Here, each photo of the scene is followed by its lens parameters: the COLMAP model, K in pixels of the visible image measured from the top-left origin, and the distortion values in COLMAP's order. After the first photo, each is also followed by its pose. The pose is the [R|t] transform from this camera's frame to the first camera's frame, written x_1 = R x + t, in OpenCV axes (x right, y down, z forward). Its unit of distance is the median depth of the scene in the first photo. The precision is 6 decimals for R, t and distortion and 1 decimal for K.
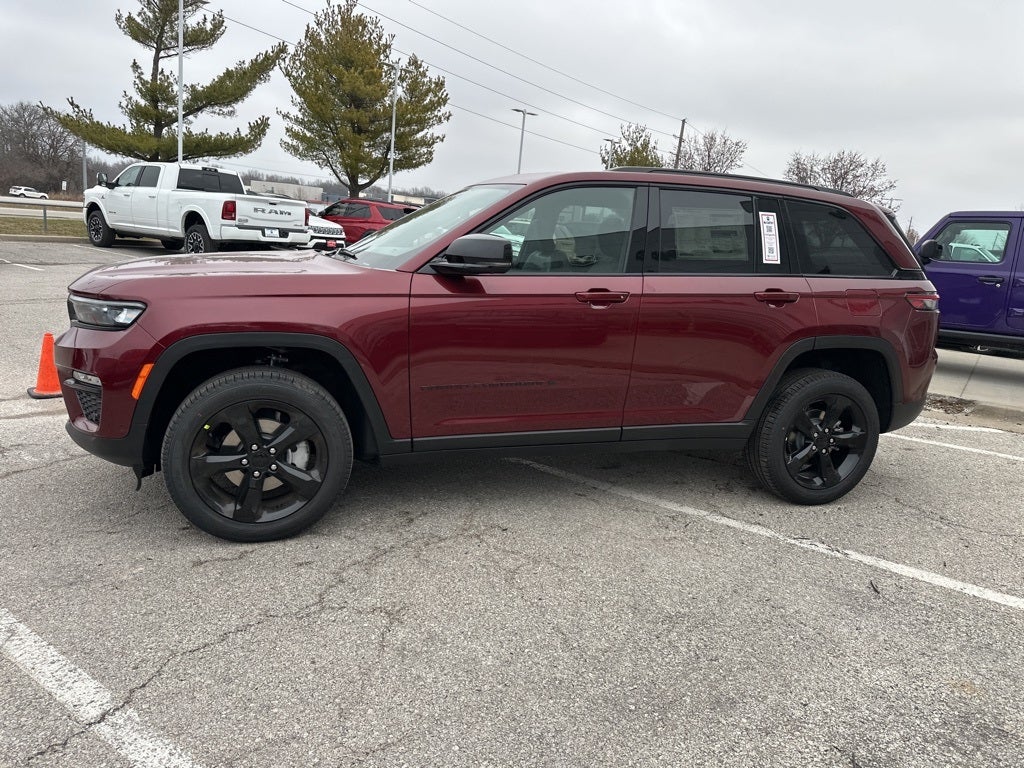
lens RADIAL K [[715.2, 0, 509.7], [0, 715.2, 376.1], [0, 0, 1]] dist [0.062014, -0.078033]
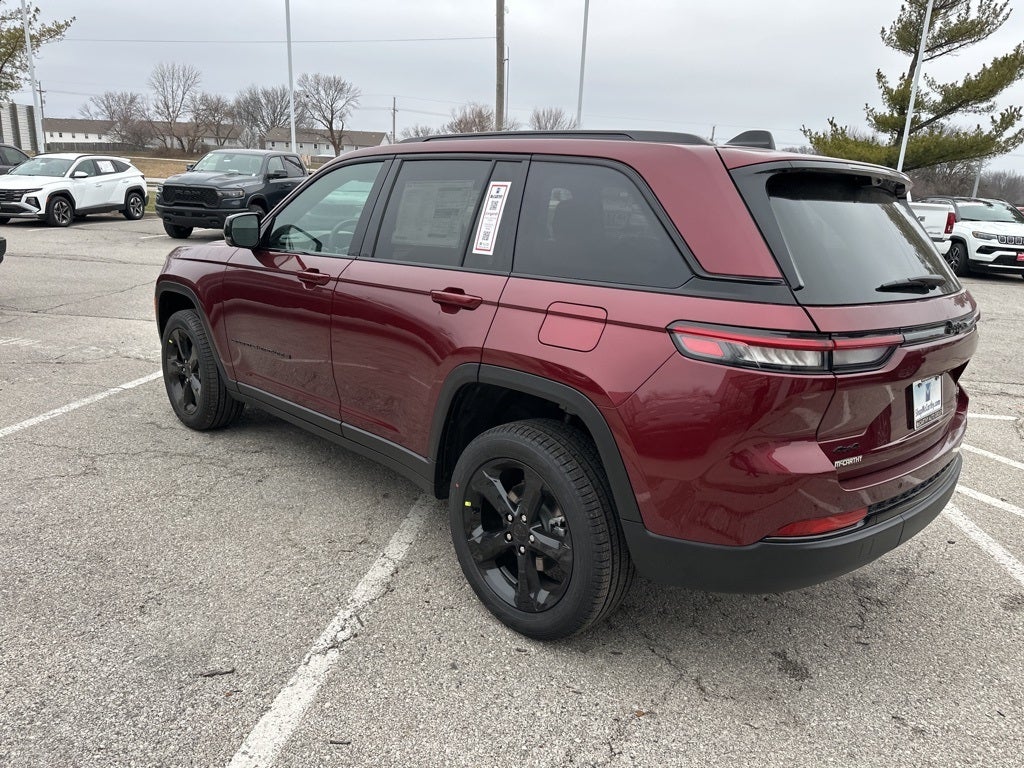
lens RADIAL K [[717.0, 0, 511.2], [0, 717.0, 379.7], [0, 0, 1]] dist [0.030835, -0.030053]
pose [[0.454759, 0.174615, -0.873329, 0.179371], [-0.189367, 0.977127, 0.096762, -0.019390], [0.870250, 0.121377, 0.477423, 0.124851]]
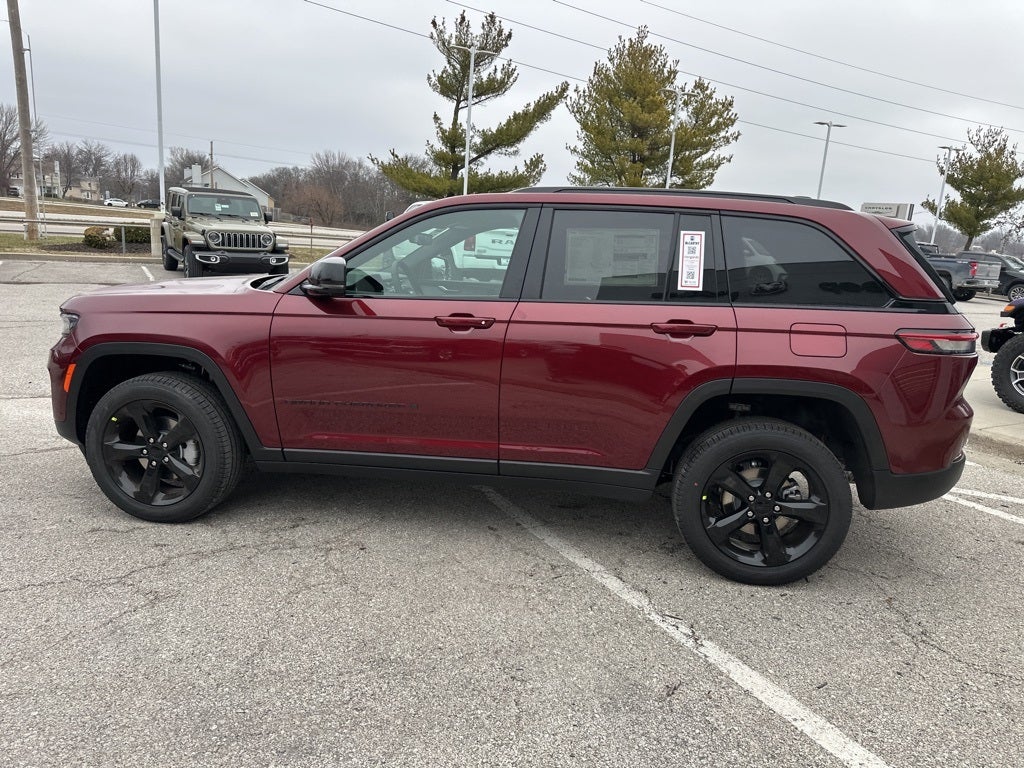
lens RADIAL K [[715.2, 0, 509.7], [0, 715.2, 376.1], [0, 0, 1]] dist [0.062014, -0.078033]
pose [[0.903283, 0.059548, -0.424893, 0.095586], [-0.074186, 0.997082, -0.017973, -0.004064], [0.422583, 0.047756, 0.905065, 0.024562]]
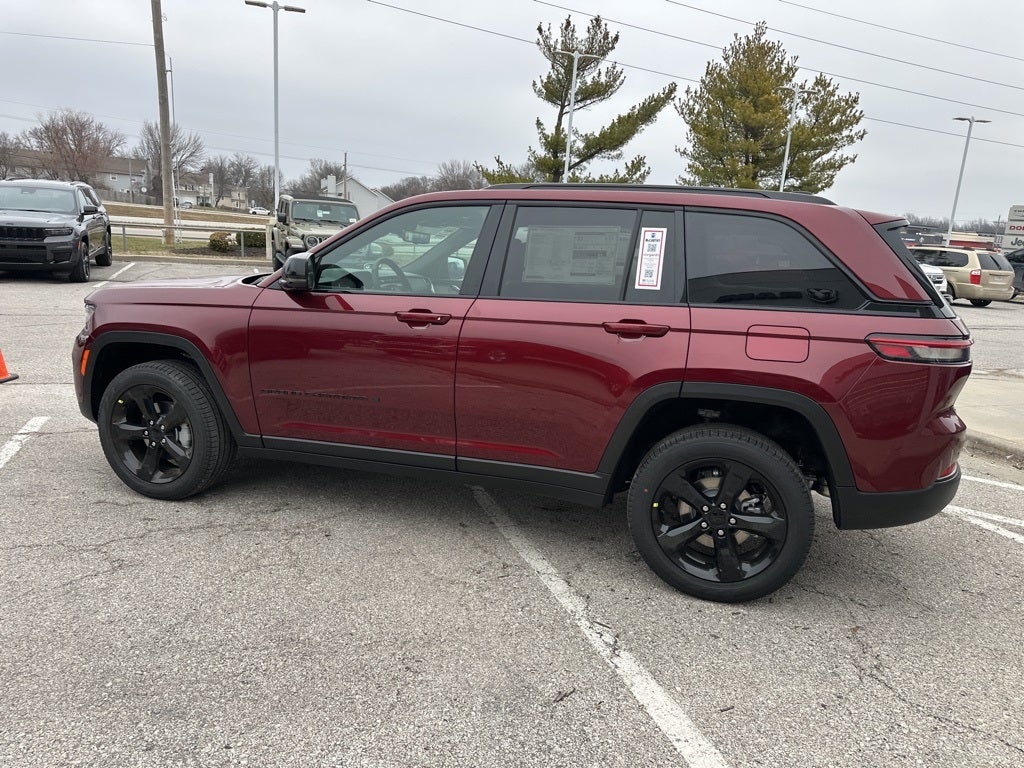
lens RADIAL K [[713.1, 0, 509.8], [0, 713.1, 382.7], [0, 0, 1]] dist [0.062576, -0.080214]
pose [[0.820160, 0.088731, -0.565211, 0.125428], [-0.108924, 0.994048, -0.002002, -0.005434], [0.561670, 0.063207, 0.824944, 0.042563]]
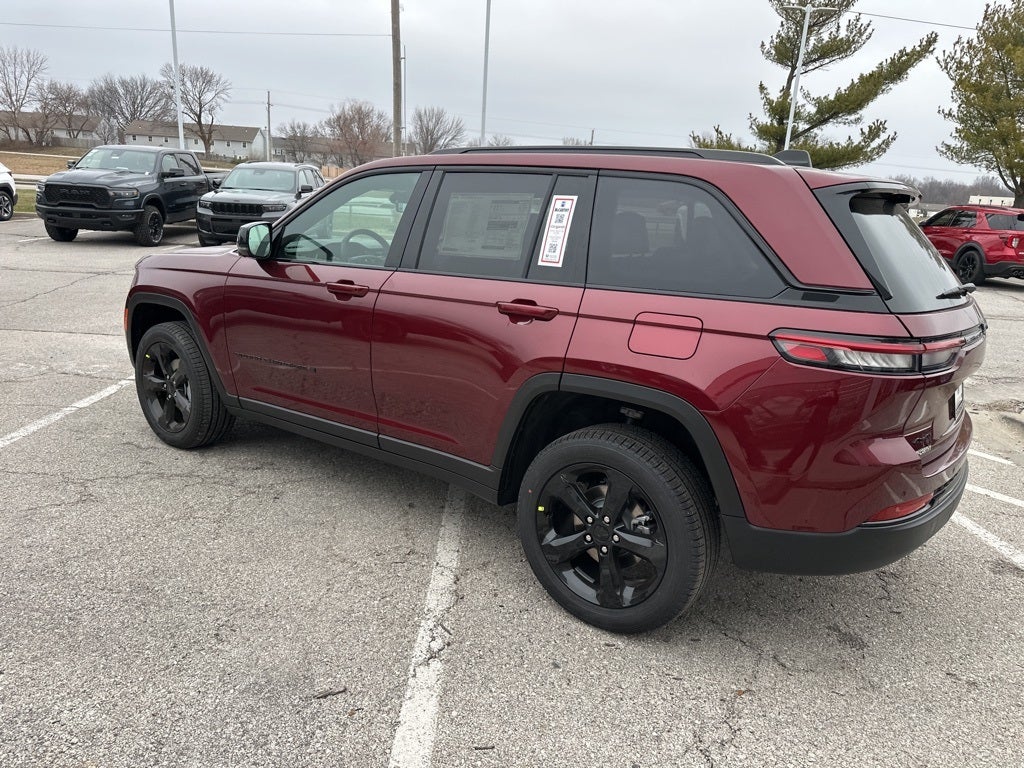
lens RADIAL K [[716.9, 0, 510.9], [0, 716.9, 388.1], [0, 0, 1]] dist [0.034691, -0.035985]
pose [[0.589029, 0.166596, -0.790753, 0.165491], [-0.171125, 0.982043, 0.079427, -0.015245], [0.789785, 0.088533, 0.606960, 0.095877]]
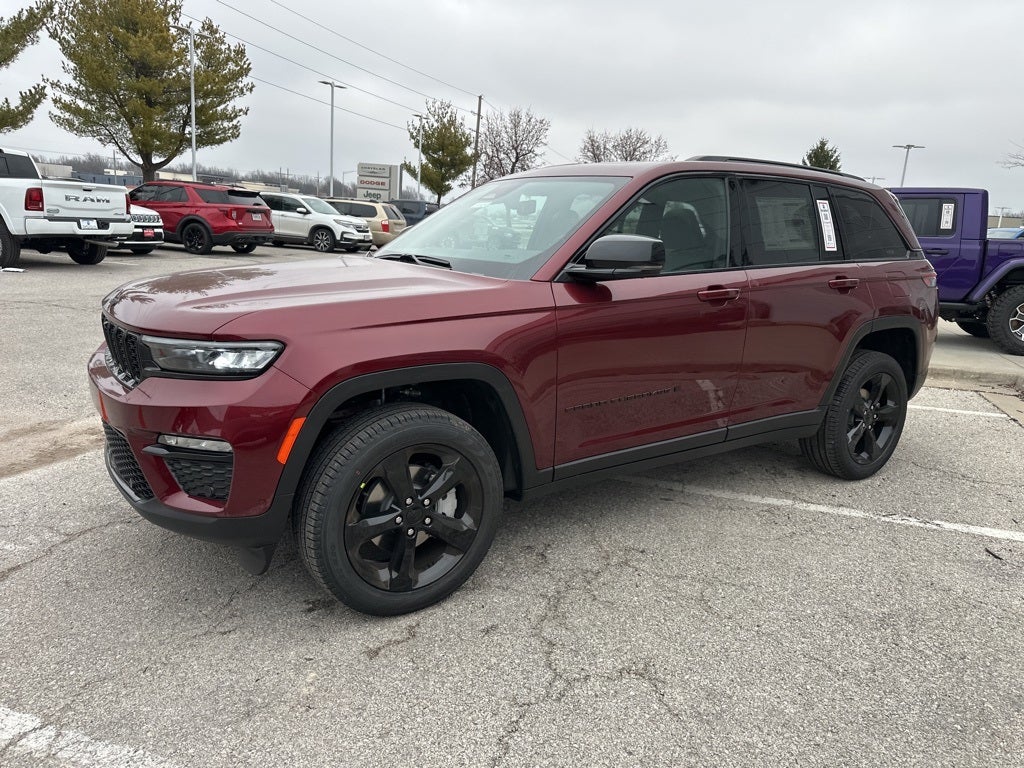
lens RADIAL K [[717.0, 0, 511.2], [0, 717.0, 379.7], [0, 0, 1]] dist [0.030835, -0.030053]
pose [[0.959692, -0.088228, 0.266846, -0.063652], [0.078657, 0.995823, 0.046367, -0.010213], [-0.269822, -0.023509, 0.962623, 0.024036]]
